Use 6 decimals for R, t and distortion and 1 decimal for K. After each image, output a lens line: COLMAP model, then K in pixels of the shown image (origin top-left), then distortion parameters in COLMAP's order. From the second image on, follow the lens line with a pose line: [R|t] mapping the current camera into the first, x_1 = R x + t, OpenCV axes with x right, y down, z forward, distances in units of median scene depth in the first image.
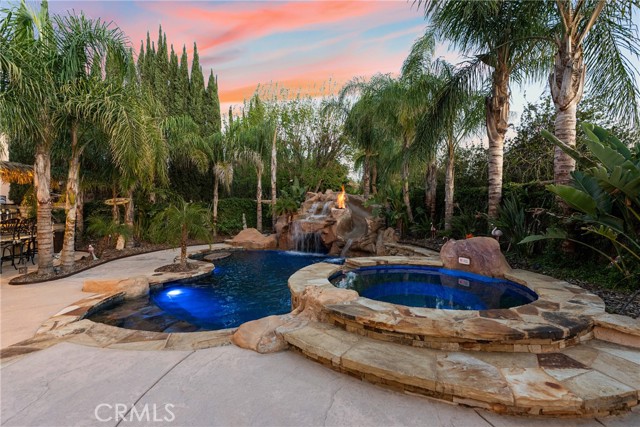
lens RADIAL K [[288.5, 0, 322.6], [0, 288.5, 213.5], [0, 0, 1]] dist [-0.011710, 0.001639]
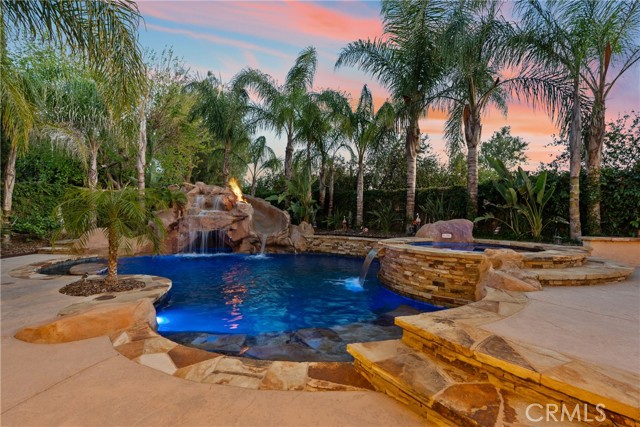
lens RADIAL K [[288.5, 0, 319.6], [0, 288.5, 213.9], [0, 0, 1]] dist [-0.011710, 0.001639]
pose [[0.706347, 0.011113, 0.707779, -0.435046], [-0.003034, 0.999915, -0.012673, 0.030382], [-0.707859, 0.006804, 0.706321, 0.173911]]
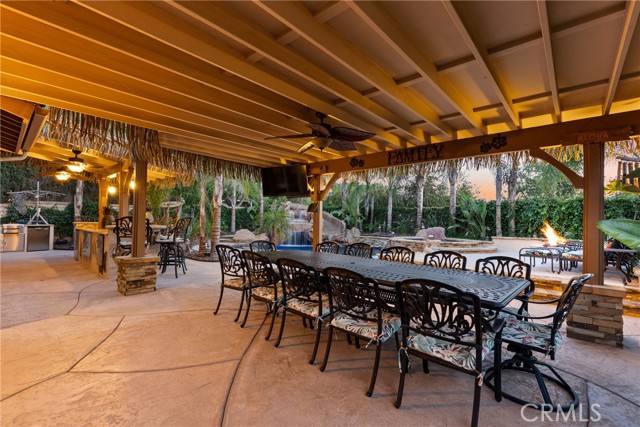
lens RADIAL K [[288.5, 0, 321.2], [0, 288.5, 218.2], [0, 0, 1]] dist [-0.011710, 0.001639]
pose [[0.820783, 0.021615, 0.570831, -0.820851], [-0.014084, 0.999746, -0.017605, 0.024865], [-0.571067, 0.006410, 0.820879, -0.280025]]
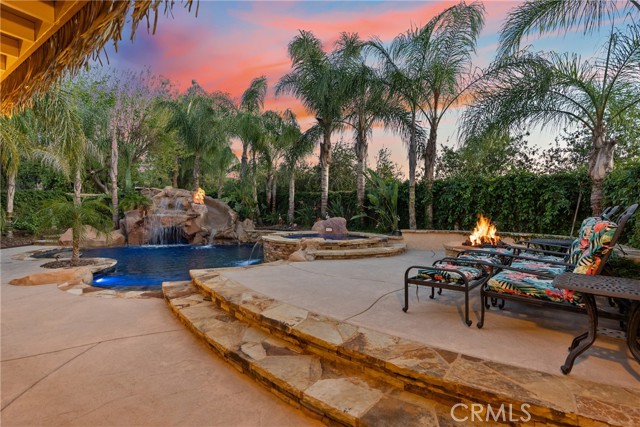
lens RADIAL K [[288.5, 0, 320.8], [0, 288.5, 213.1], [0, 0, 1]] dist [-0.011710, 0.001639]
pose [[0.715009, -0.005632, 0.699092, -0.405200], [0.004524, 0.999984, 0.003430, 0.017628], [-0.699101, 0.000711, 0.715023, -0.170360]]
